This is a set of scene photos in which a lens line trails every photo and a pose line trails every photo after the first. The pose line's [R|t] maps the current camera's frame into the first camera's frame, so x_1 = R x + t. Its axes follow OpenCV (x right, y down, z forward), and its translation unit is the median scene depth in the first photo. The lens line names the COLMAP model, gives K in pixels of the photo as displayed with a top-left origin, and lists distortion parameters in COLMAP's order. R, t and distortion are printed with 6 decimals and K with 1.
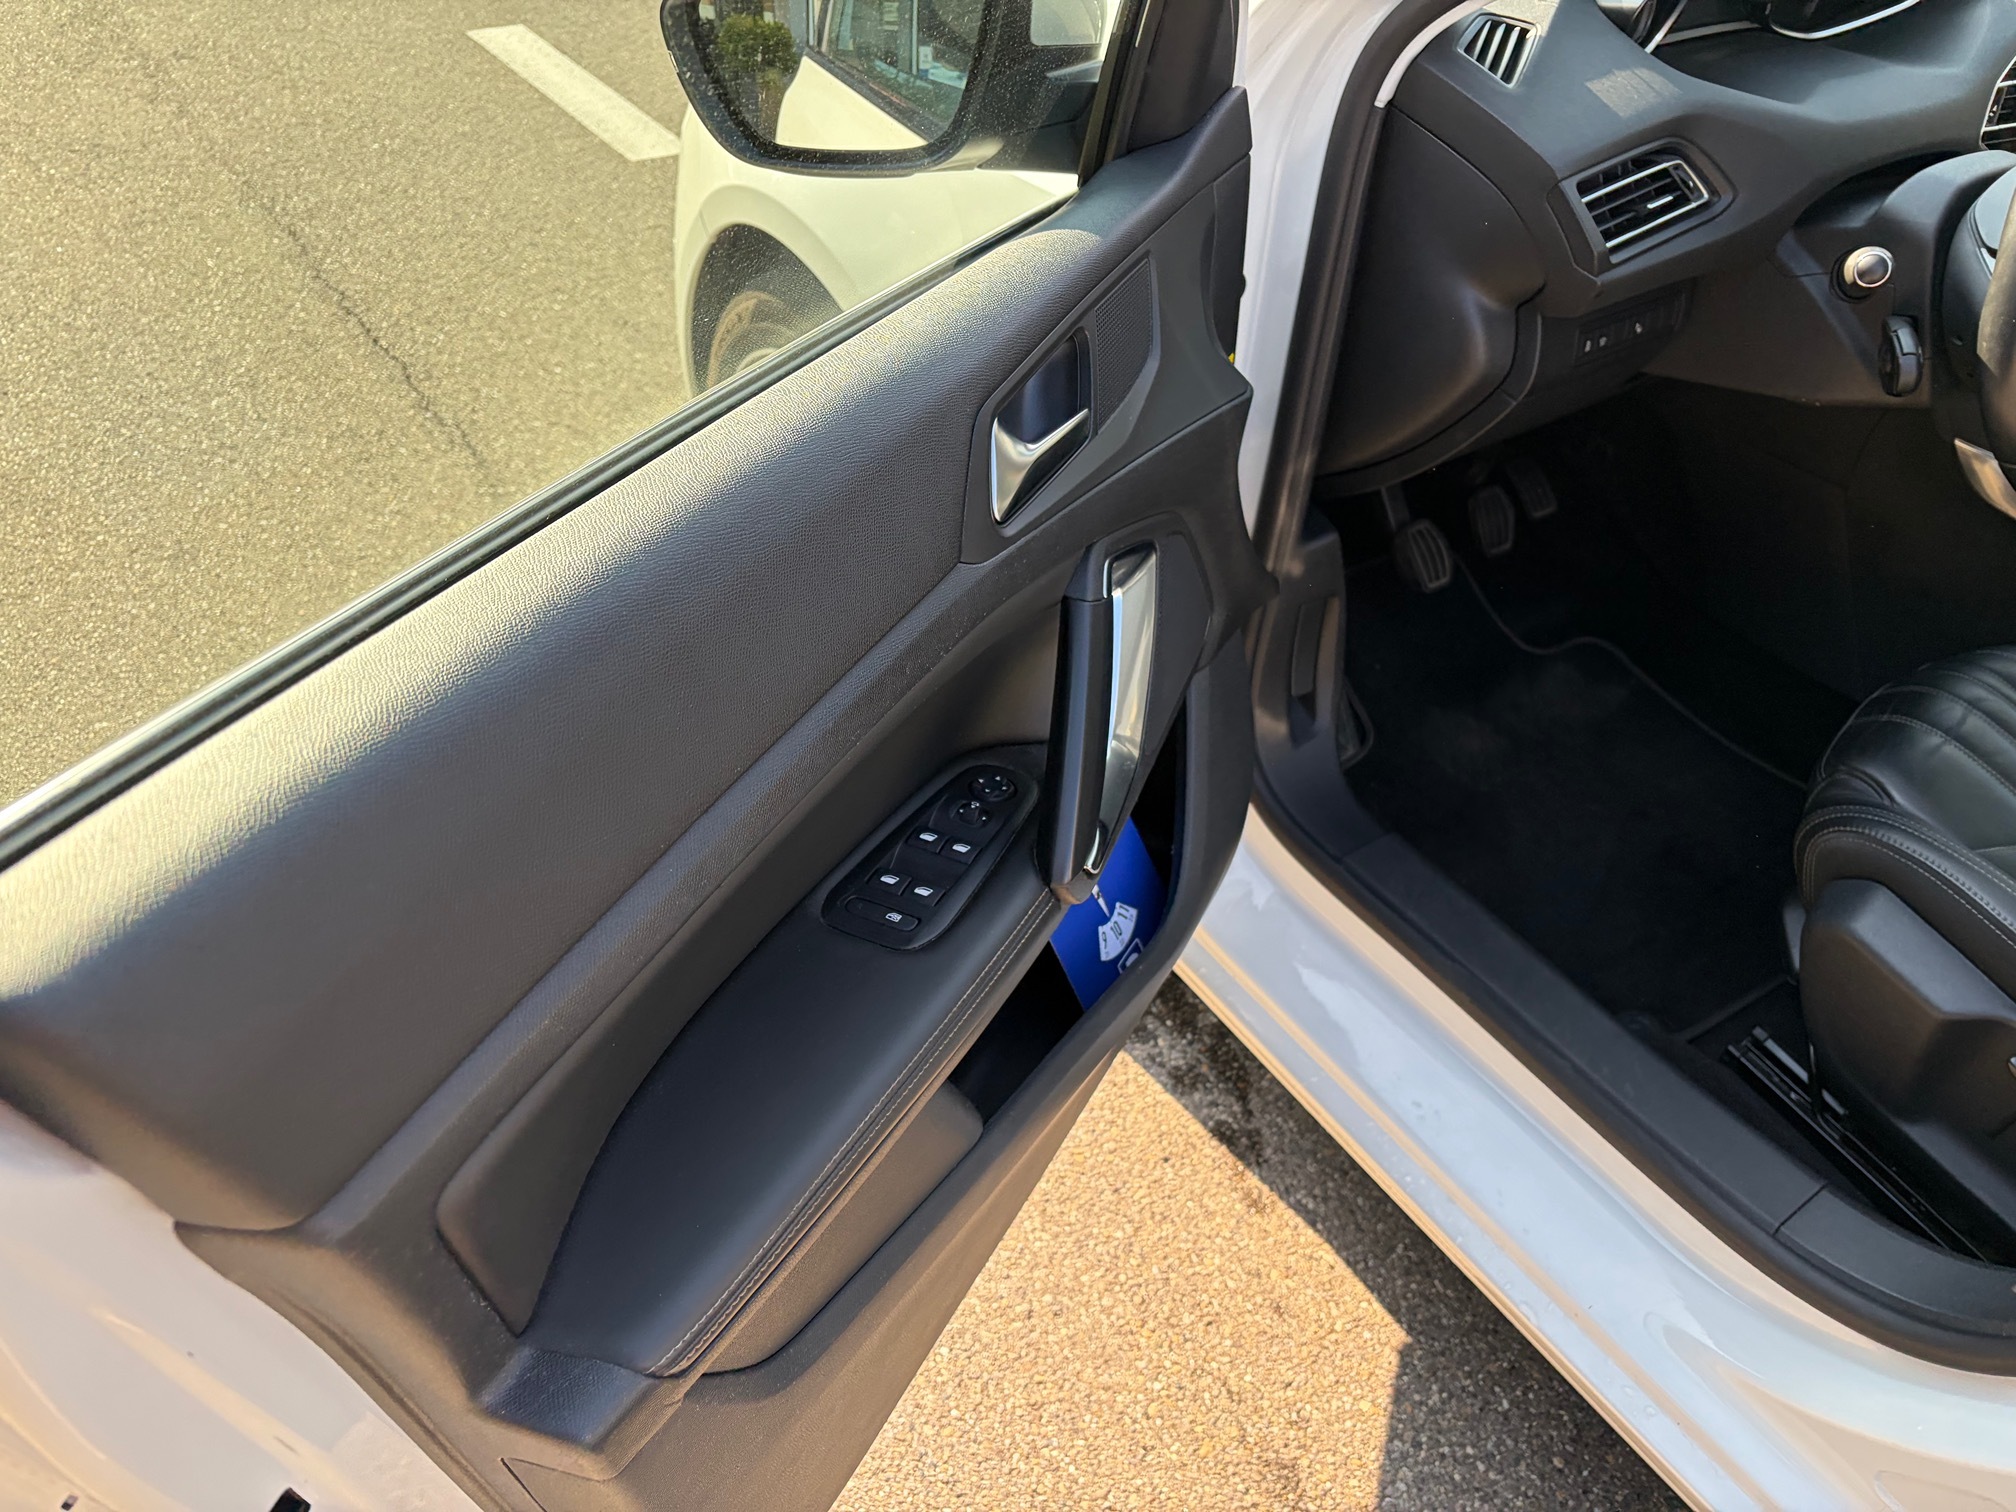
lens RADIAL K [[1542.4, 0, 1012.5], [0, 1542.4, 754.8], [0, 0, 1]] dist [0.074315, -0.094205]
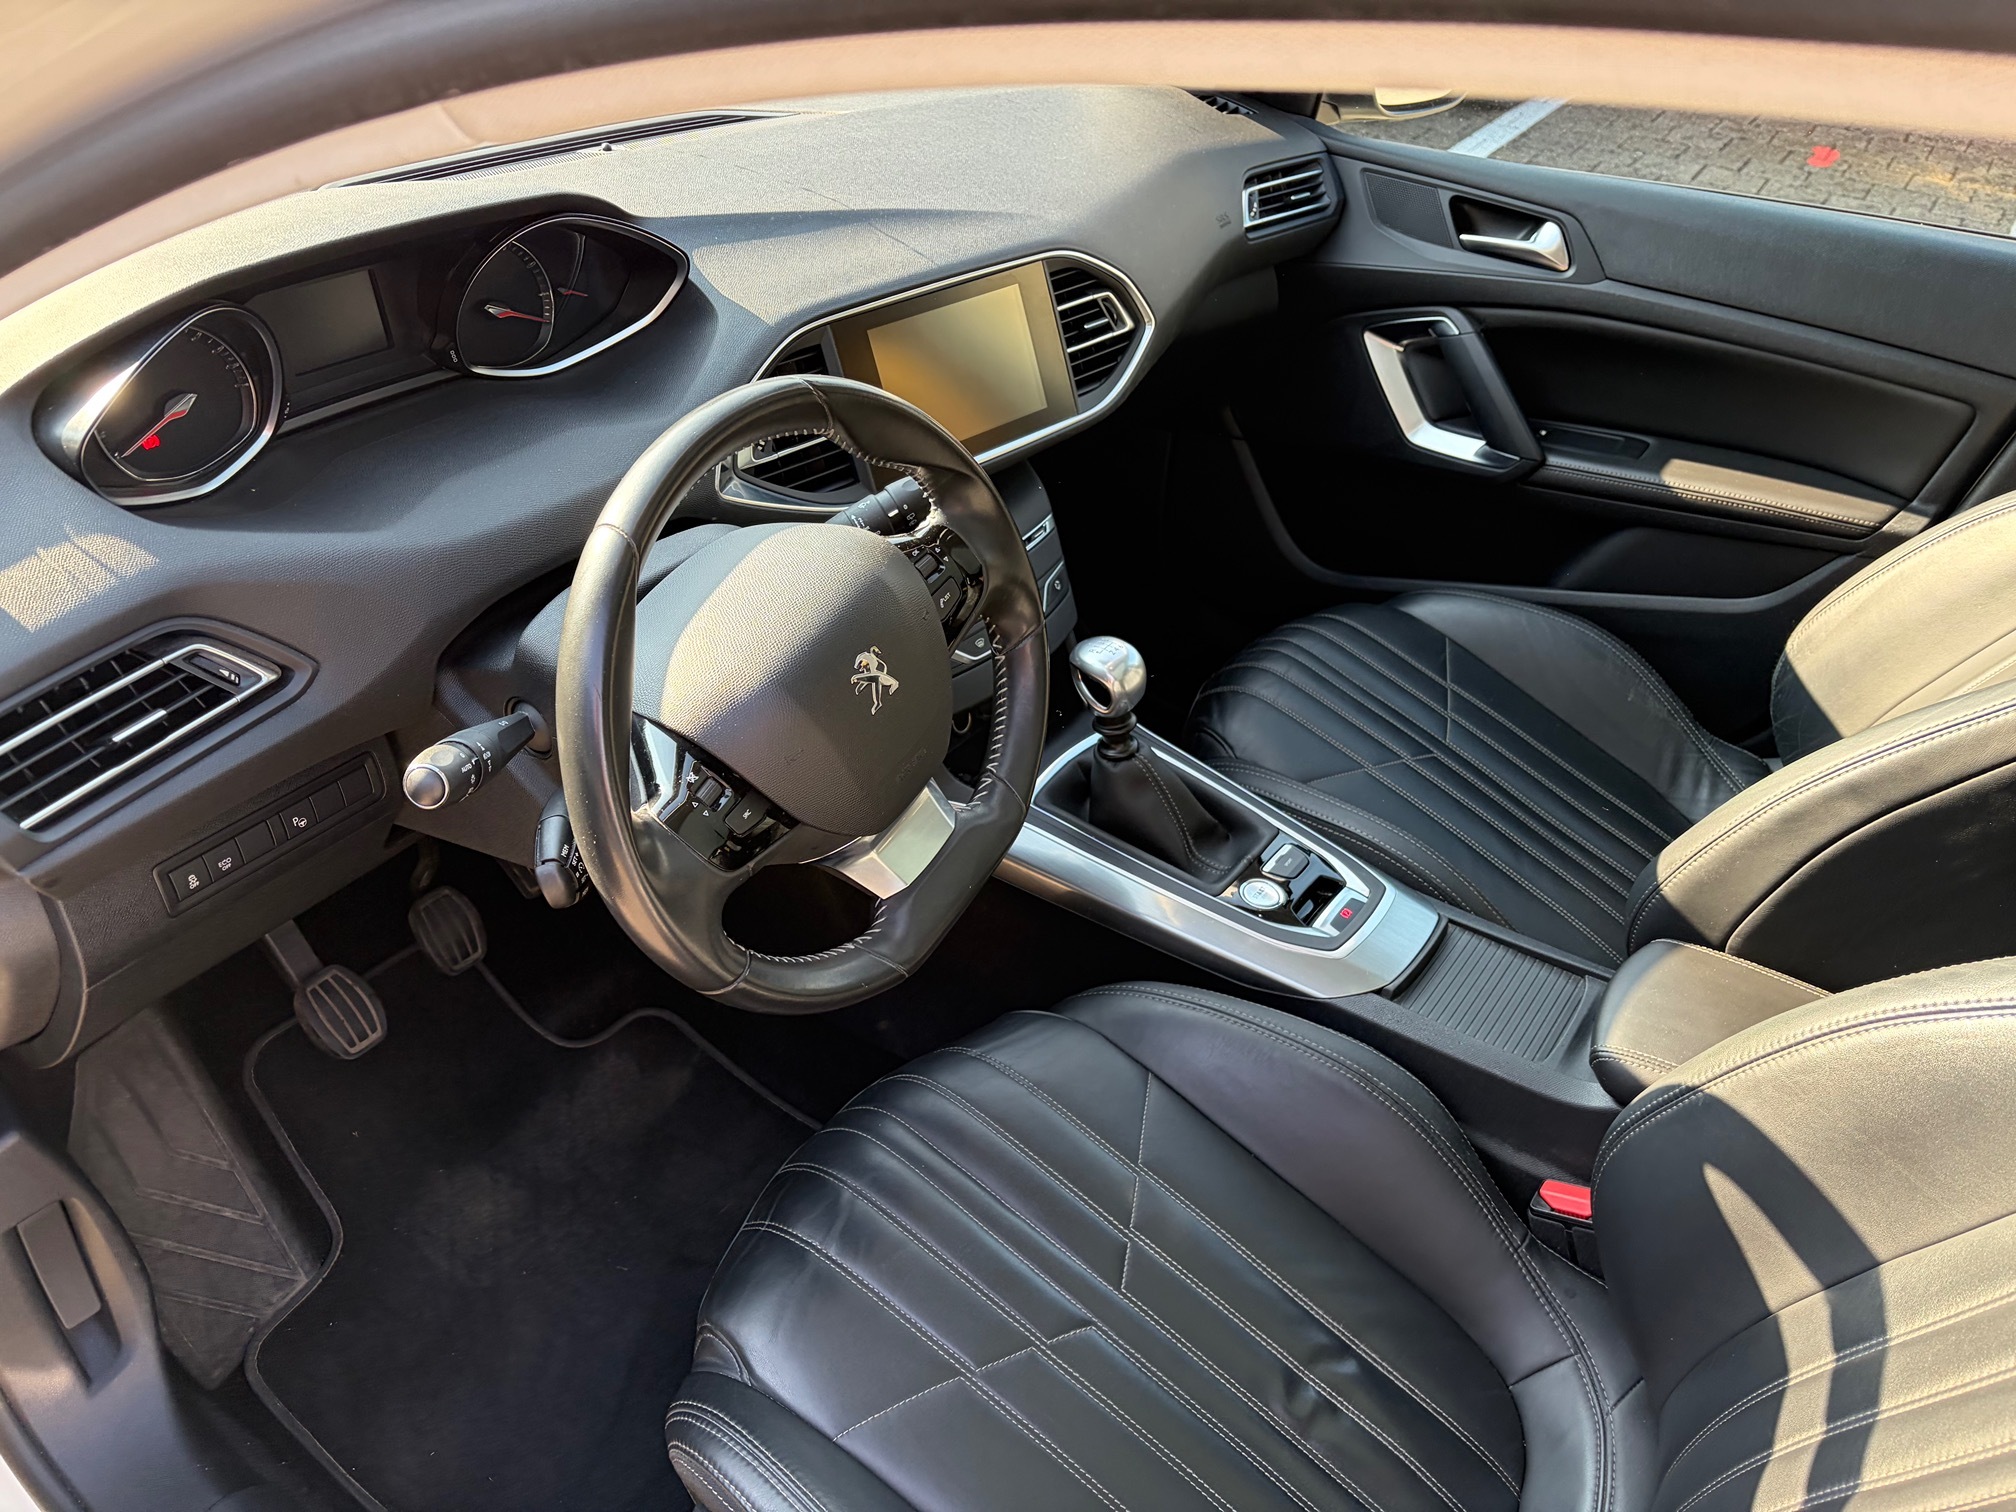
lens RADIAL K [[1542.4, 0, 1012.5], [0, 1542.4, 754.8], [0, 0, 1]] dist [0.074315, -0.094205]
pose [[0.933532, -0.206679, 0.292918, 0.463804], [0.225672, 0.973671, -0.032210, -0.187585], [-0.278548, 0.096173, 0.955595, 0.184584]]
